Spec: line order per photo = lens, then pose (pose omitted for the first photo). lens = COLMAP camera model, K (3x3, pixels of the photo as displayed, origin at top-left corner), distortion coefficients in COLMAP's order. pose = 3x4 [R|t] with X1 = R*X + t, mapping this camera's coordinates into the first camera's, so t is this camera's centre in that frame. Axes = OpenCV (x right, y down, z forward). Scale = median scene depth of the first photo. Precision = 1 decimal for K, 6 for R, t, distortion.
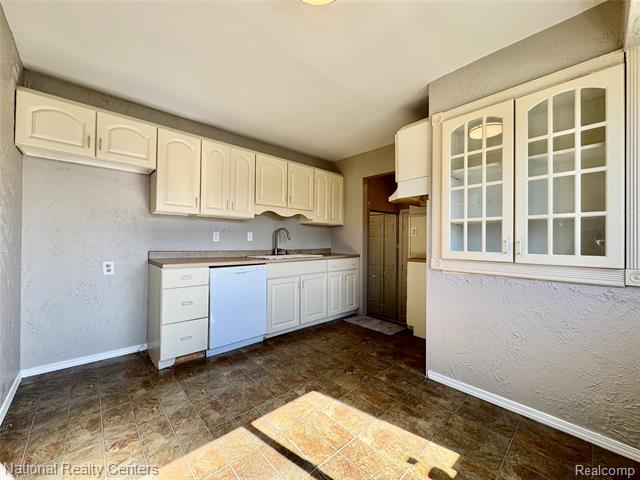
lens RADIAL K [[255.2, 0, 319.3], [0, 255.2, 239.1], [0, 0, 1]] dist [-0.004111, 0.000814]
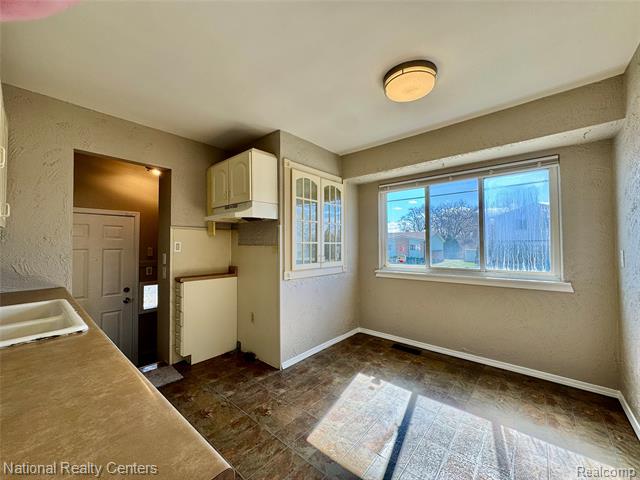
lens RADIAL K [[255.2, 0, 317.6], [0, 255.2, 241.1], [0, 0, 1]] dist [-0.004111, 0.000814]
pose [[-0.122197, 0.012117, 0.992432, -0.910285], [-0.004271, 0.999910, -0.012735, -0.066005], [-0.992497, -0.005795, -0.122134, 1.095889]]
